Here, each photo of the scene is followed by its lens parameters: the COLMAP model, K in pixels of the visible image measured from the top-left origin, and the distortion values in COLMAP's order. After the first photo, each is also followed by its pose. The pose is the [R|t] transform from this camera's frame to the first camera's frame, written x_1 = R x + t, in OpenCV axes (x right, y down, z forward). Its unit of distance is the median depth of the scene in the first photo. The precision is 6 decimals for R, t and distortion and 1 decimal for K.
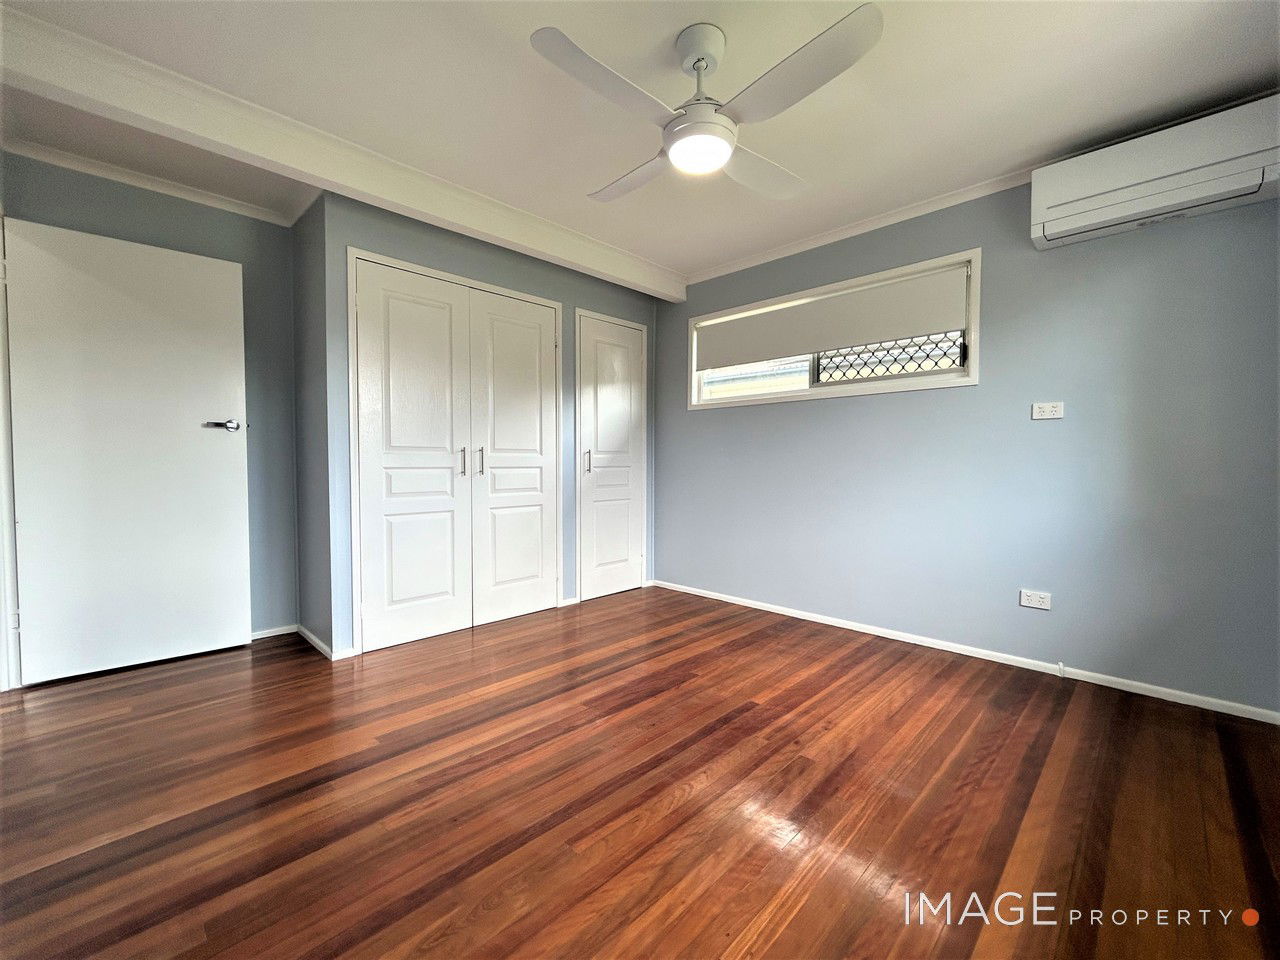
lens RADIAL K [[527.0, 0, 641.9], [0, 527.0, 480.3], [0, 0, 1]] dist [-0.002859, 0.000231]
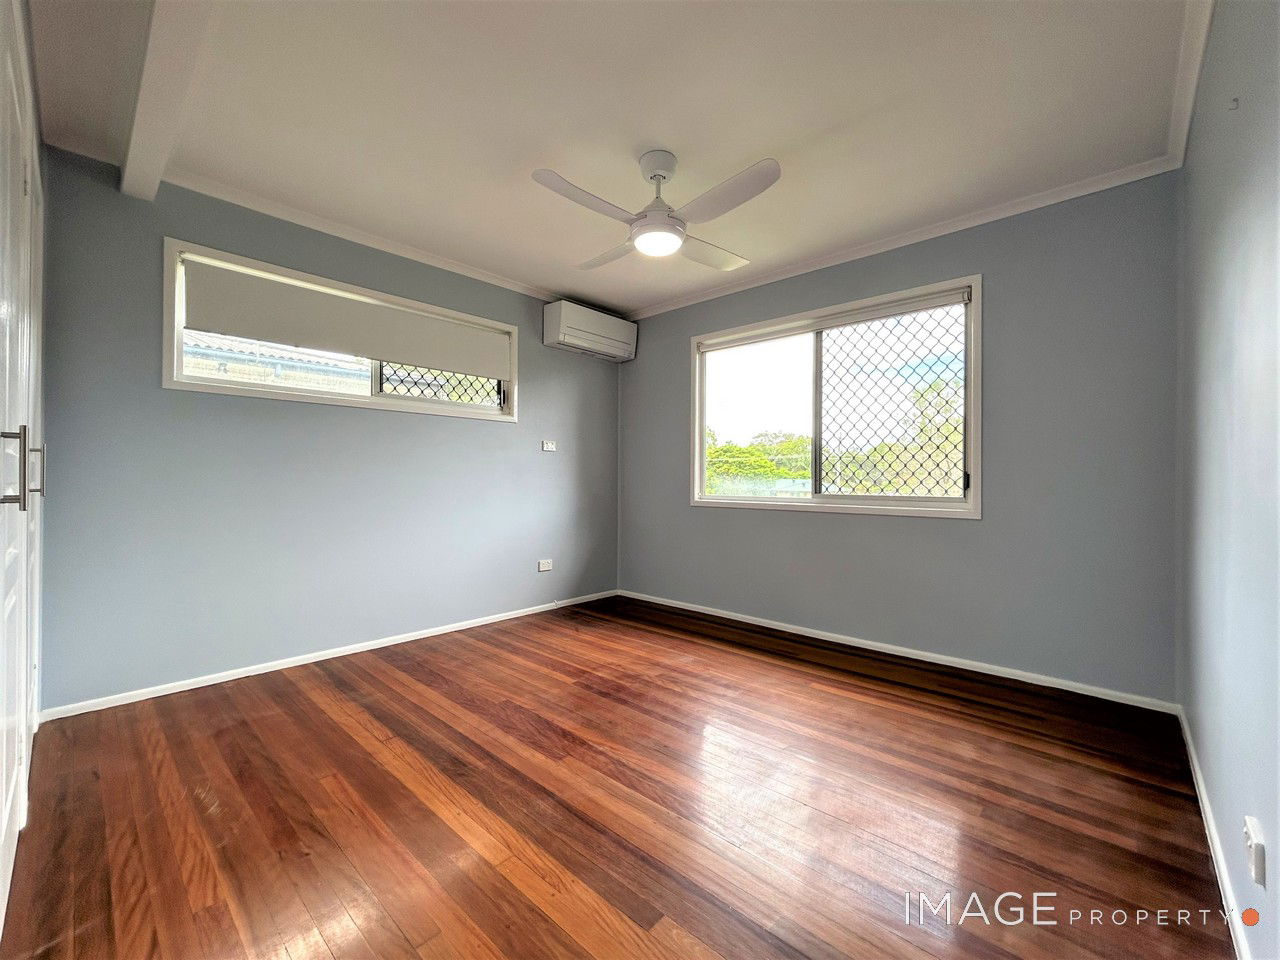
lens RADIAL K [[527.0, 0, 641.9], [0, 527.0, 480.3], [0, 0, 1]] dist [-0.002859, 0.000231]
pose [[-0.031540, -0.000610, 0.999502, -0.744097], [0.028036, 0.999606, 0.001495, -0.019252], [-0.999109, 0.028069, -0.031510, 0.675489]]
